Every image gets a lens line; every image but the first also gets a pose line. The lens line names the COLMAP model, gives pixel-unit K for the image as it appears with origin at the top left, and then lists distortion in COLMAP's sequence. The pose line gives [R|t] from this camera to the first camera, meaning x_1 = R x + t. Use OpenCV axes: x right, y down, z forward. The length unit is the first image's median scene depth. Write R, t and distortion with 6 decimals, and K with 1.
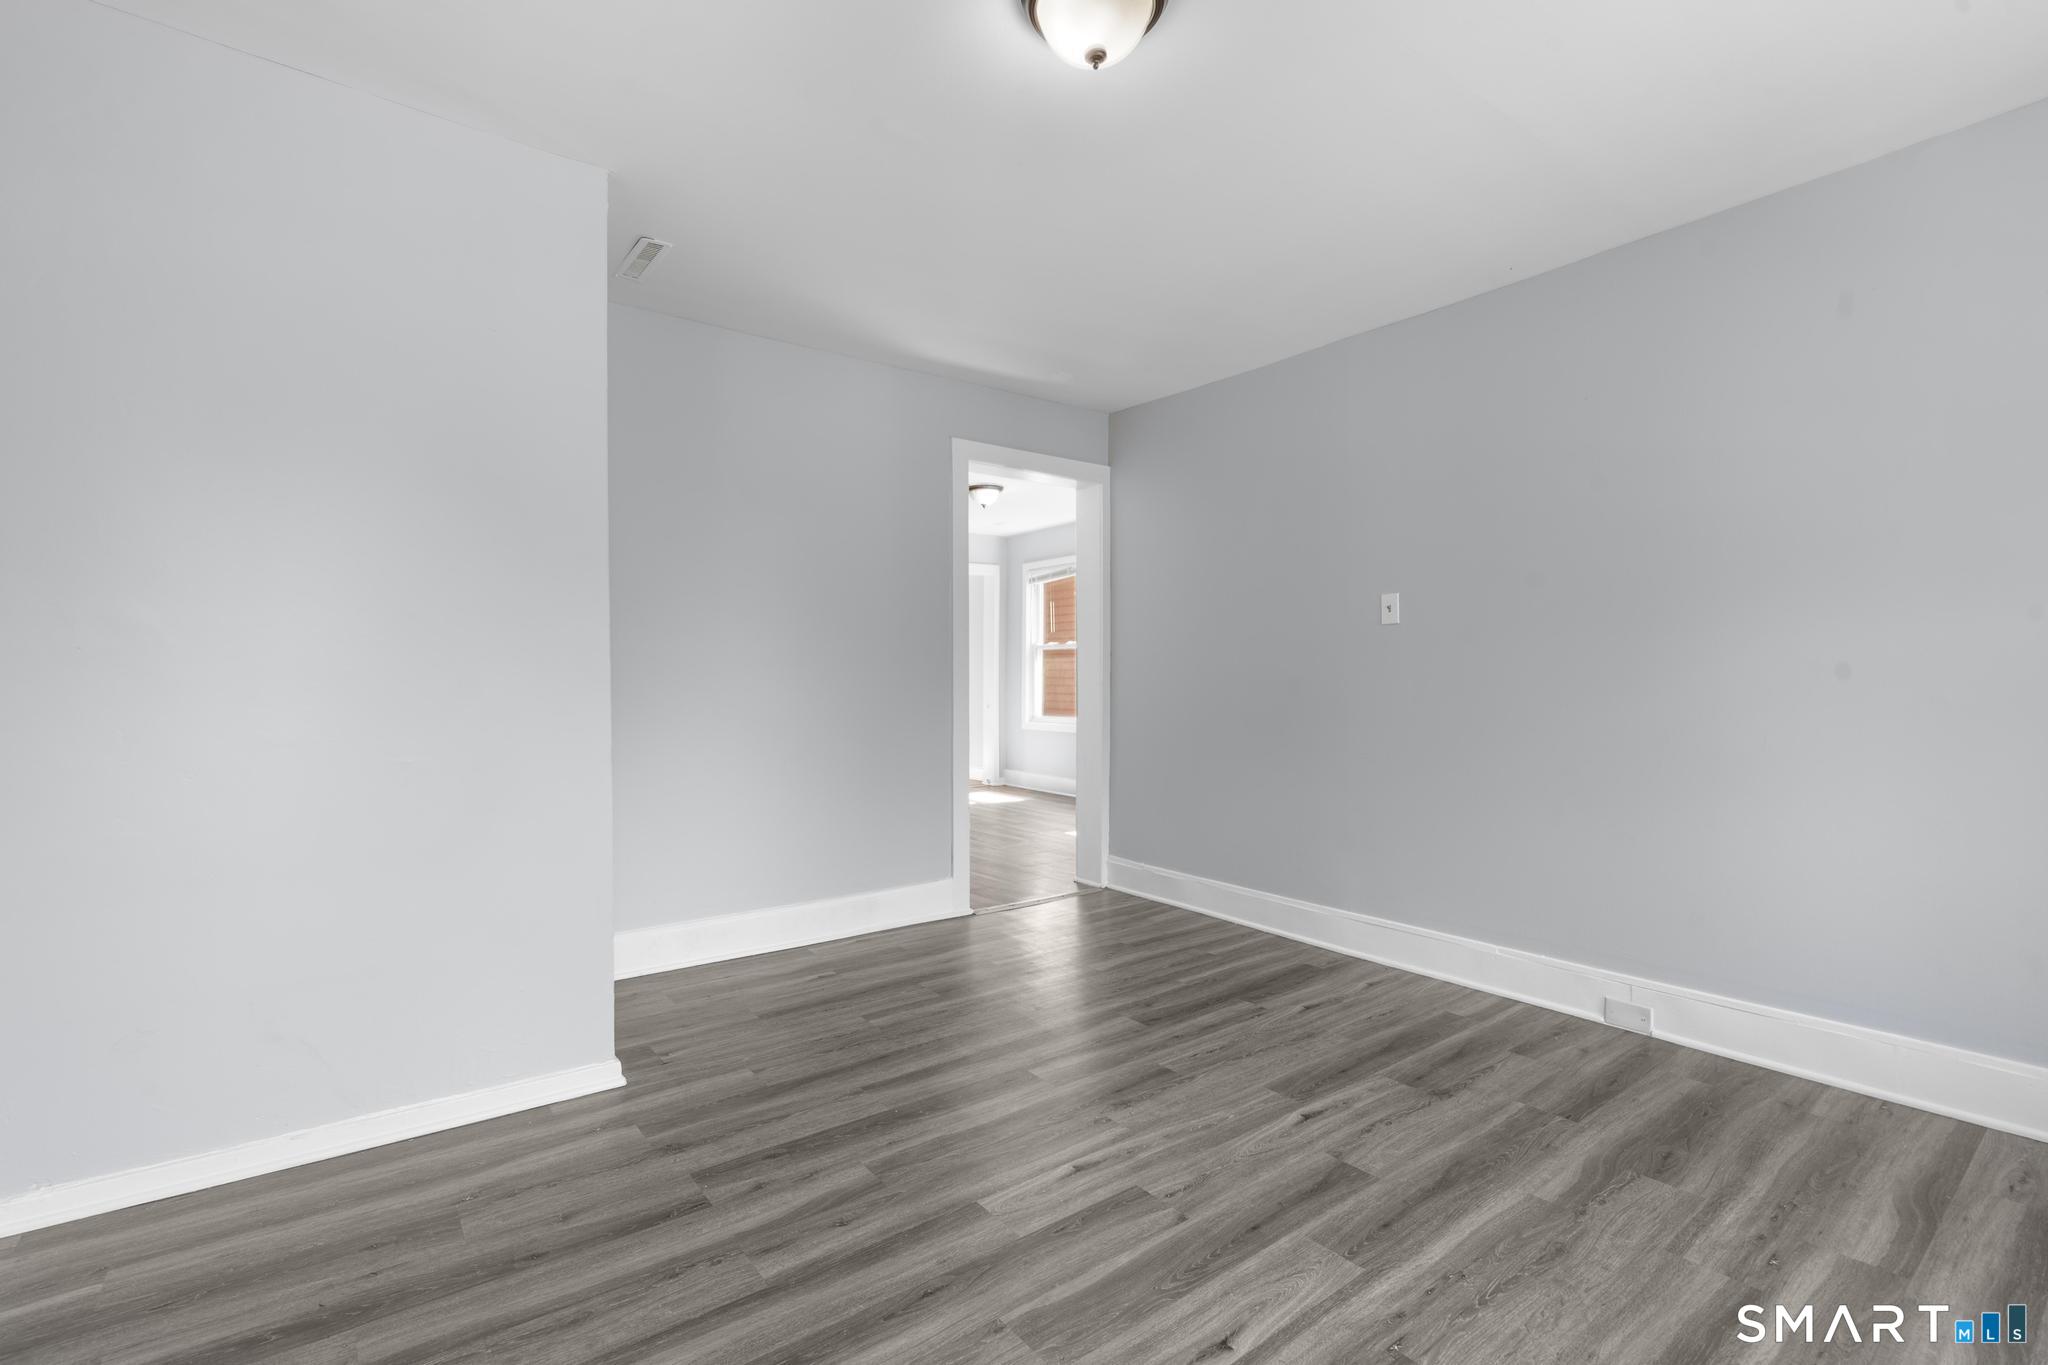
lens RADIAL K [[920.3, 0, 1026.8], [0, 920.3, 671.4], [0, 0, 1]] dist [0.003135, -0.000432]
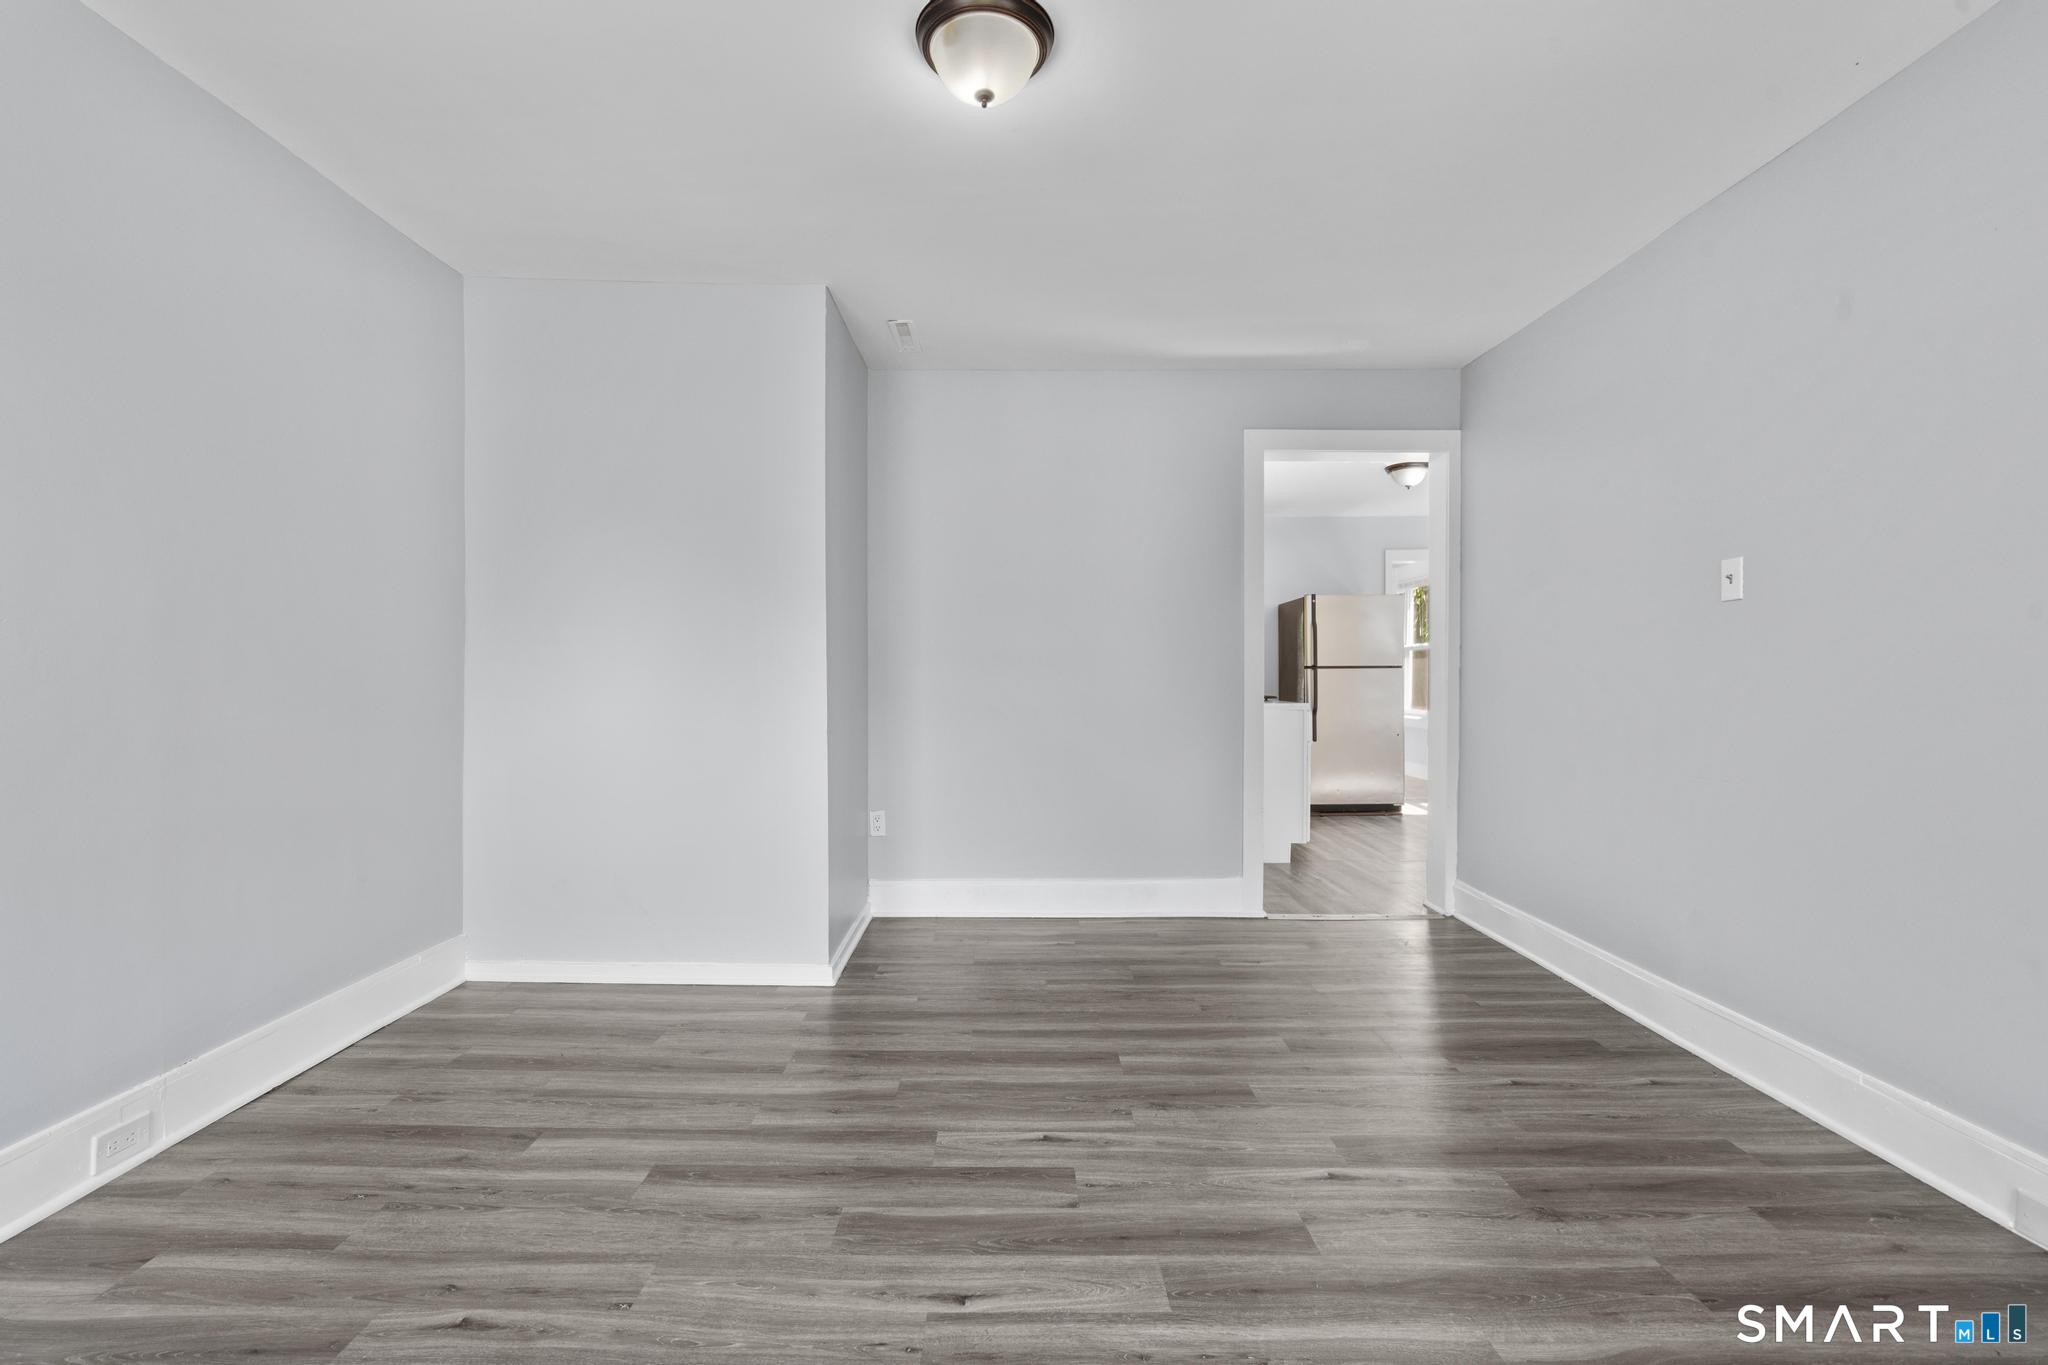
lens RADIAL K [[920.3, 0, 1022.8], [0, 920.3, 688.2], [0, 0, 1]] dist [0.003135, -0.000432]
pose [[0.794170, 0.007351, -0.607651, 0.583238], [0.005624, 0.999795, 0.019445, 0.000214], [0.607669, -0.018860, 0.793966, 0.130678]]
